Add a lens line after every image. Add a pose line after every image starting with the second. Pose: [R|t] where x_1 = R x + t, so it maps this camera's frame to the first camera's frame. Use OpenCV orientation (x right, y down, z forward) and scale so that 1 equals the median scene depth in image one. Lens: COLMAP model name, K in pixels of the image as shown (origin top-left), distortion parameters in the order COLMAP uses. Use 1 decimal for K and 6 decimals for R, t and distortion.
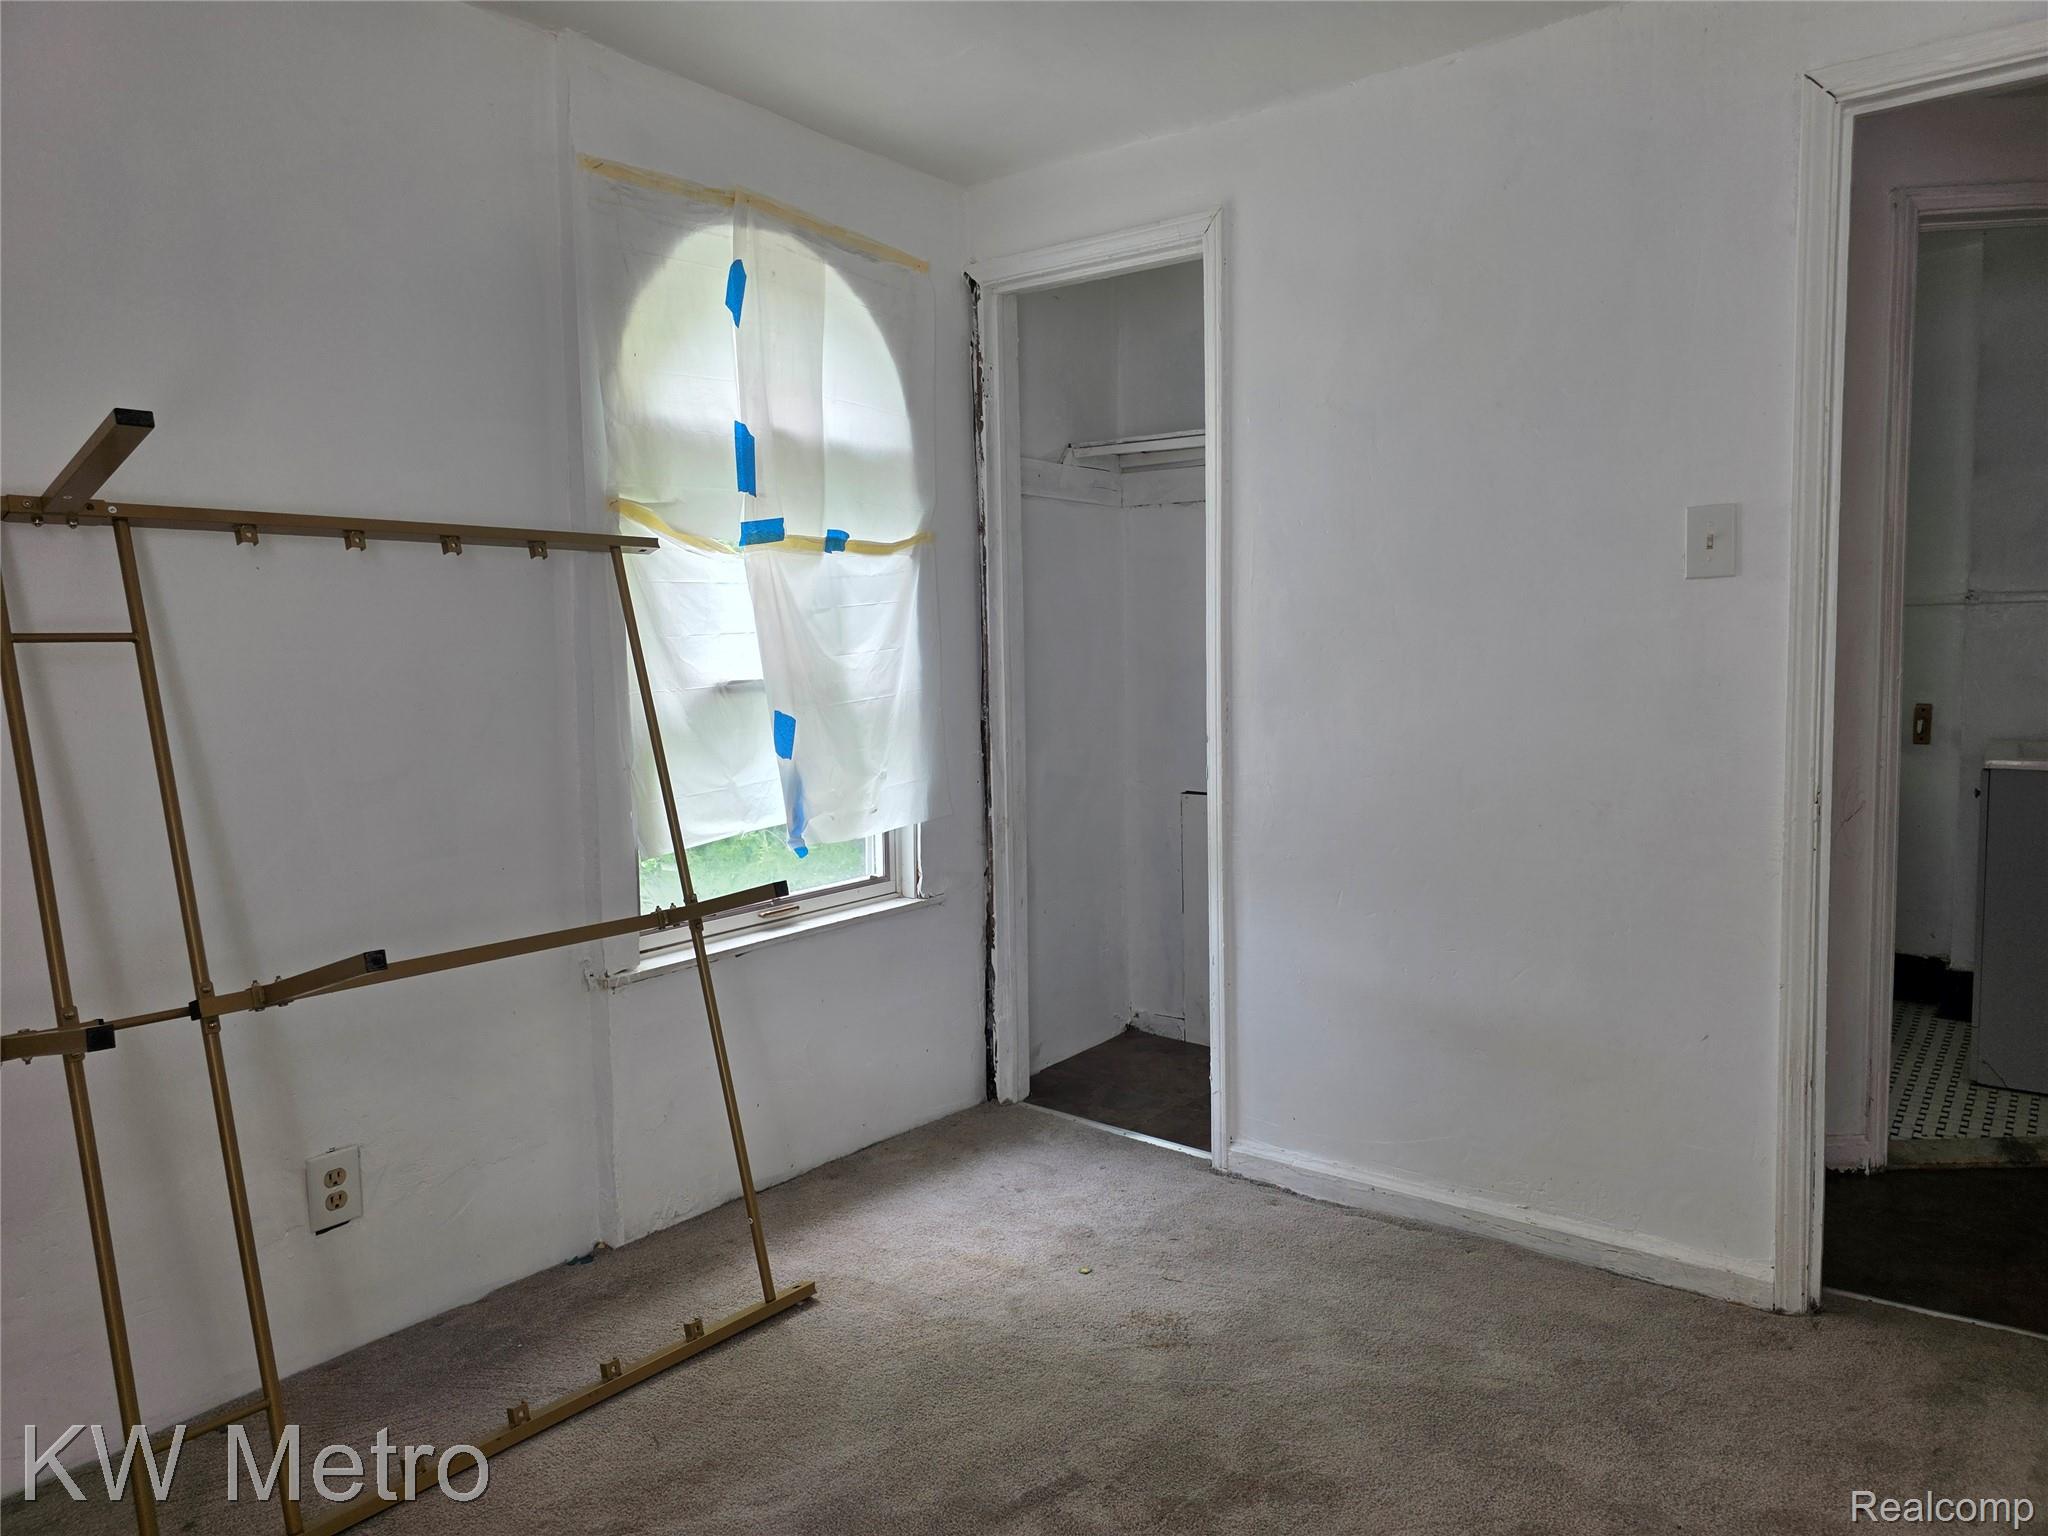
lens RADIAL K [[1392.6, 0, 1015.4], [0, 1392.6, 771.8], [0, 0, 1]] dist [0.050581, -0.042425]
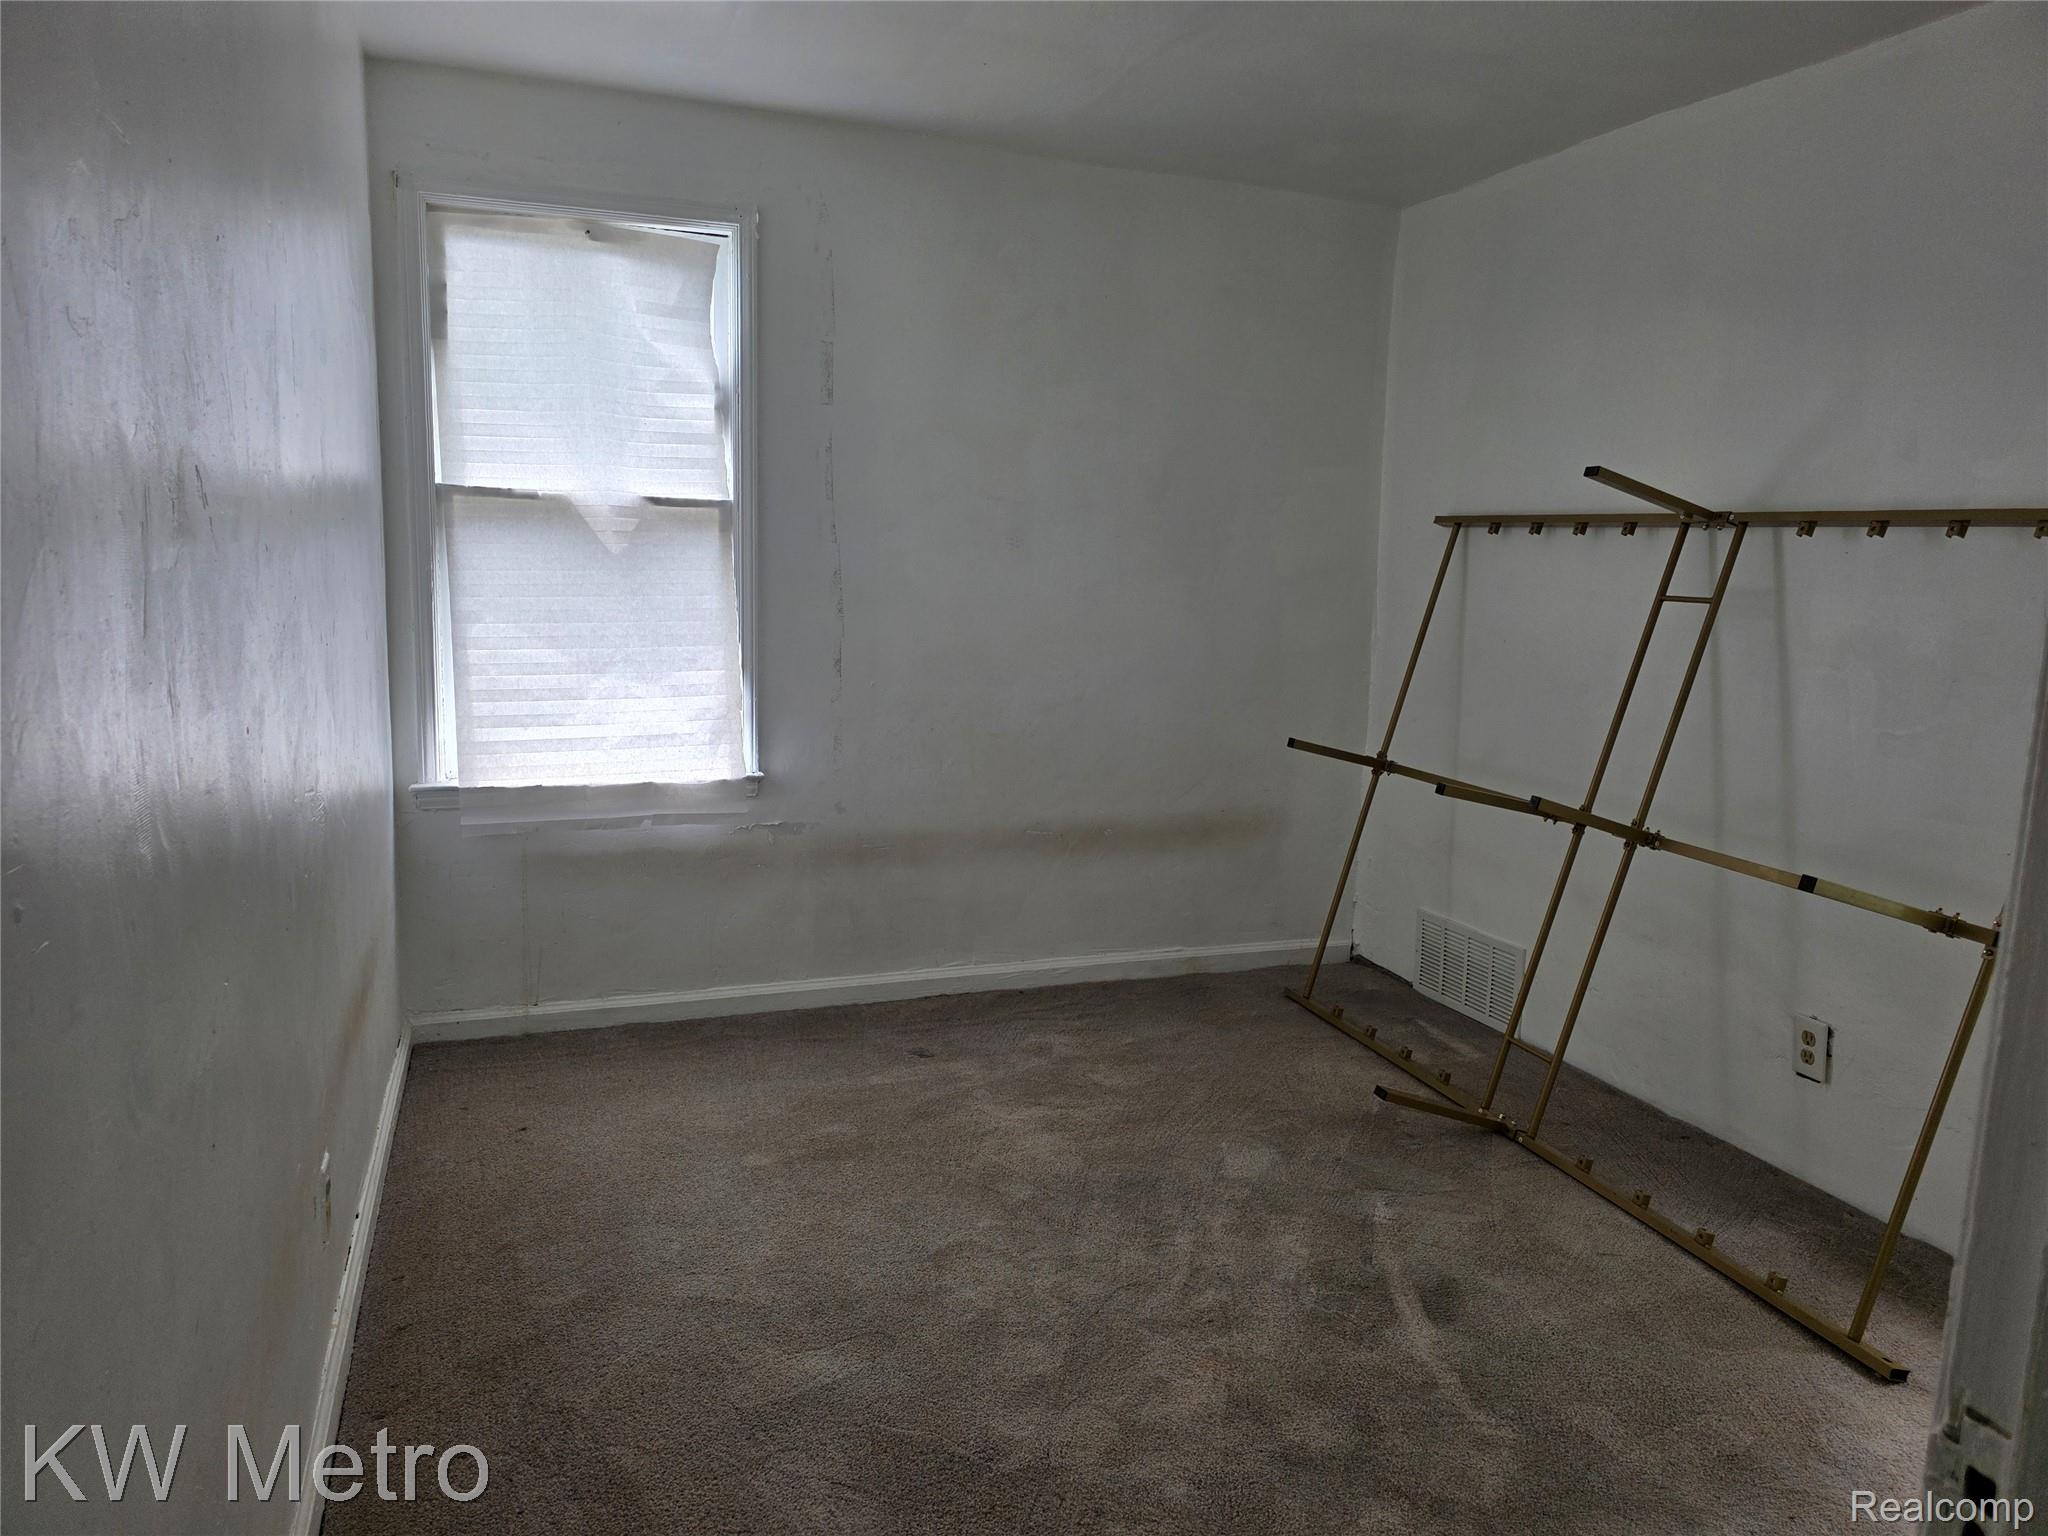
lens RADIAL K [[1392.6, 0, 1015.4], [0, 1392.6, 771.8], [0, 0, 1]] dist [0.050581, -0.042425]
pose [[-0.532087, 0.137608, -0.835433, 0.913931], [-0.111909, 0.966618, 0.230491, -0.153703], [0.839262, 0.216134, -0.498925, 0.979049]]
